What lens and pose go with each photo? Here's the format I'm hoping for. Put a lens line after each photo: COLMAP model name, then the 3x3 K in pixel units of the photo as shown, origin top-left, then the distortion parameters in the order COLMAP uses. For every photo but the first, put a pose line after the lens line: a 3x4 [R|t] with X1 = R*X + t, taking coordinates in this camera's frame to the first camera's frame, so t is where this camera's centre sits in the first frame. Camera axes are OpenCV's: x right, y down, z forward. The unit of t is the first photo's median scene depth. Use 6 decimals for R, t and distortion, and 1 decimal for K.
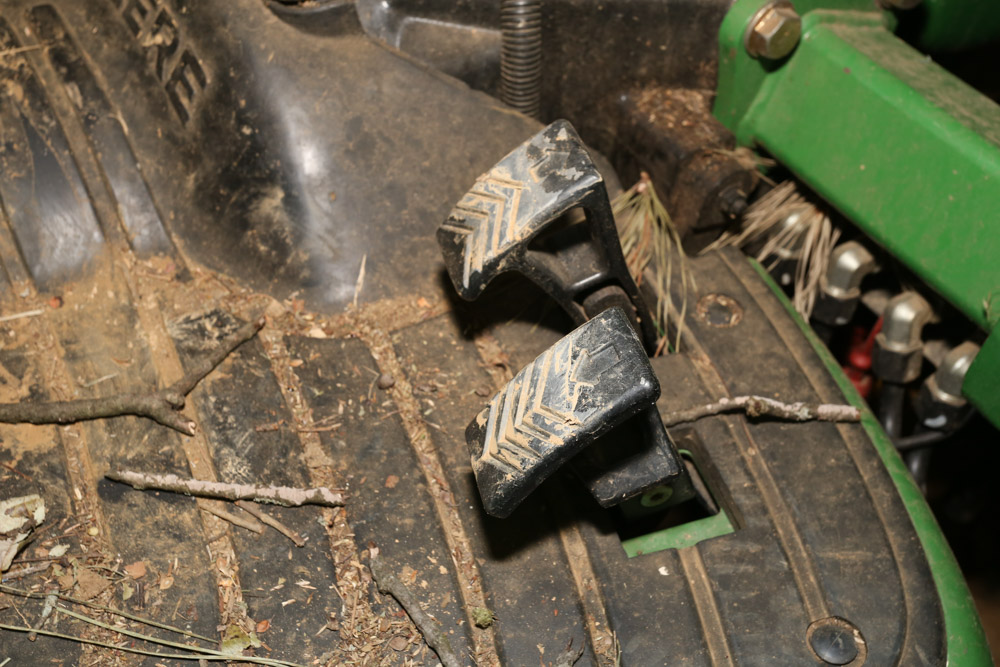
lens RADIAL K [[1077.9, 0, 500.0], [0, 1077.9, 333.5], [0, 0, 1]] dist [0.047042, 0.018705]
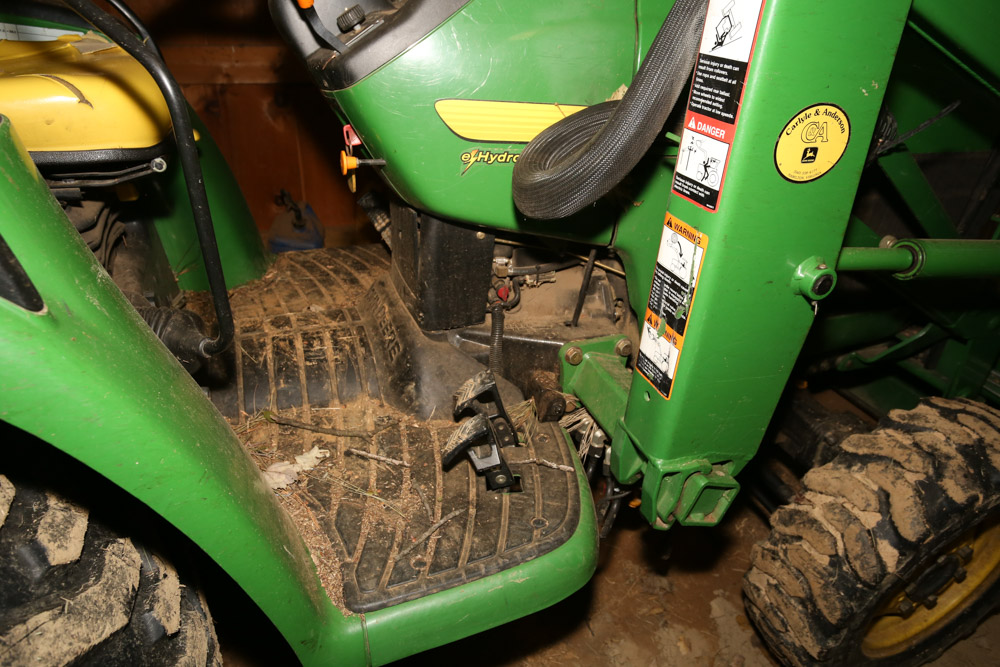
lens RADIAL K [[785.7, 0, 516.6], [0, 785.7, 382.0], [0, 0, 1]] dist [0.002837, 0.001667]
pose [[0.975270, 0.114783, -0.188876, 0.565329], [-0.163884, 0.948943, -0.269535, 0.468976], [0.148294, 0.293823, 0.944286, -1.247077]]
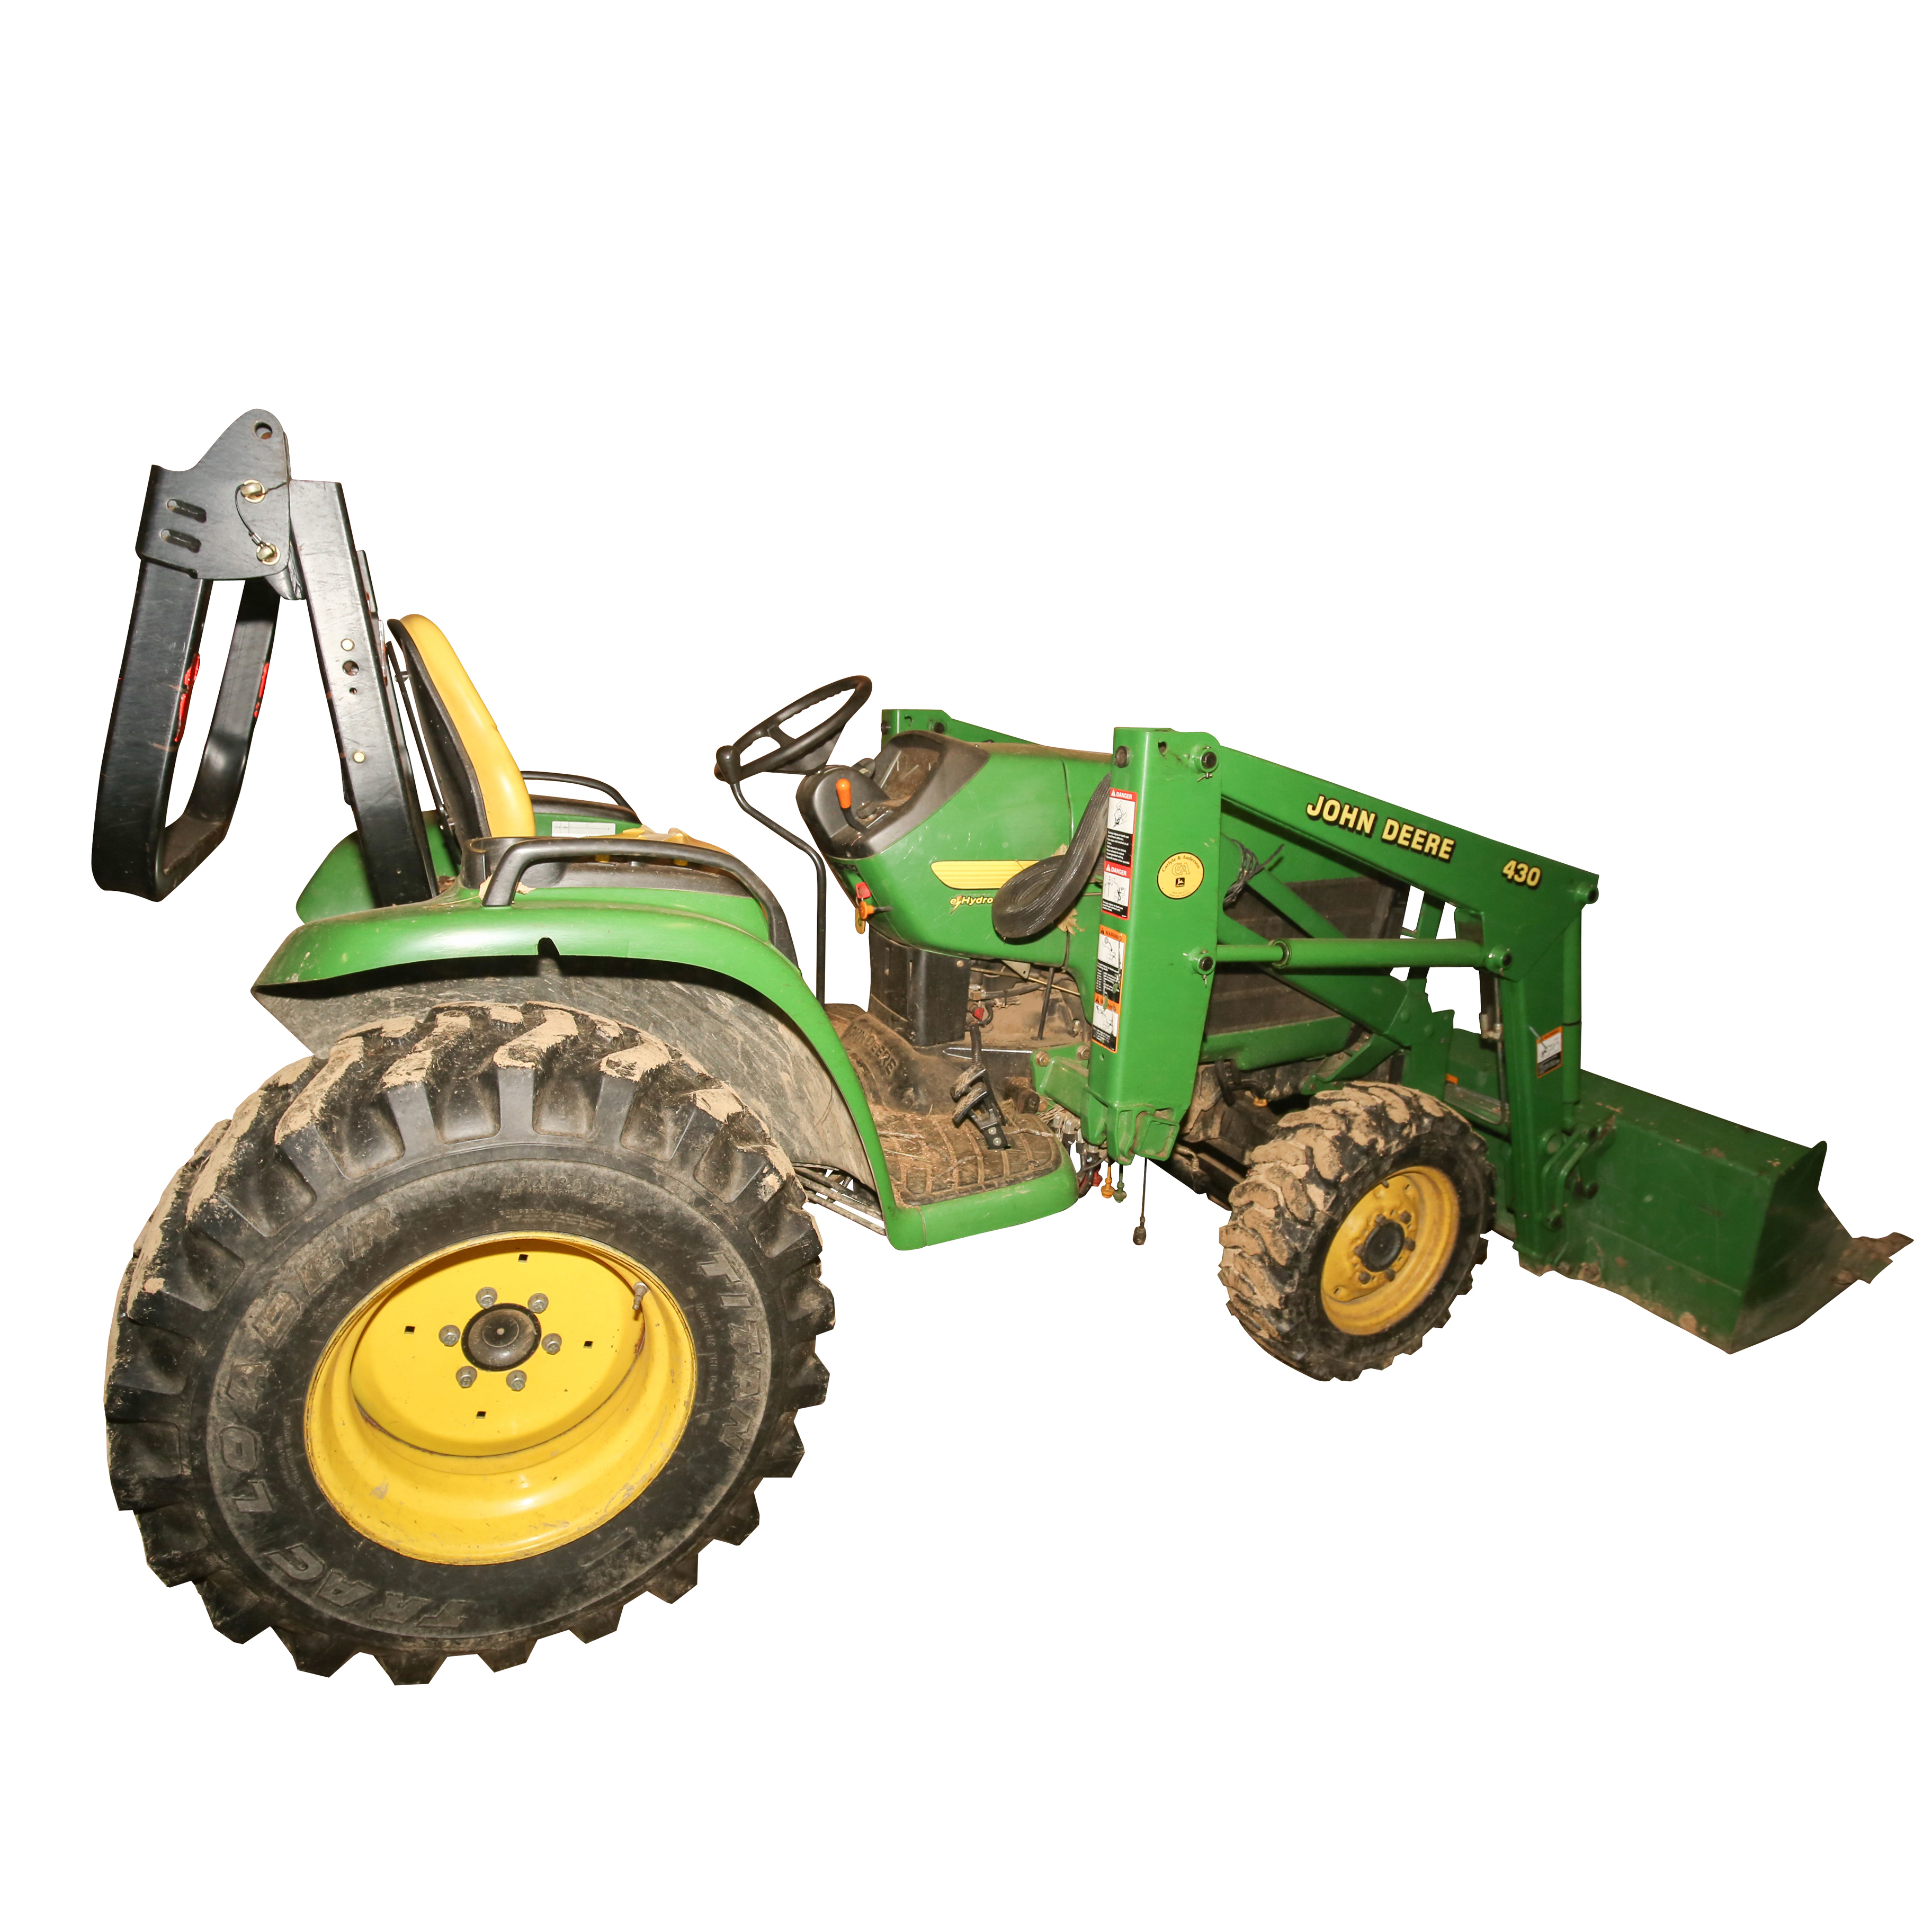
lens RADIAL K [[2827.1, 0, 966.0], [0, 2827.1, 966.0], [0, 0, 1]] dist [-0.003662, -0.007364]
pose [[0.992880, -0.006011, -0.118967, 1.240580], [-0.060001, 0.837540, -0.543072, 5.169671], [0.102904, 0.546343, 0.831216, -7.927328]]
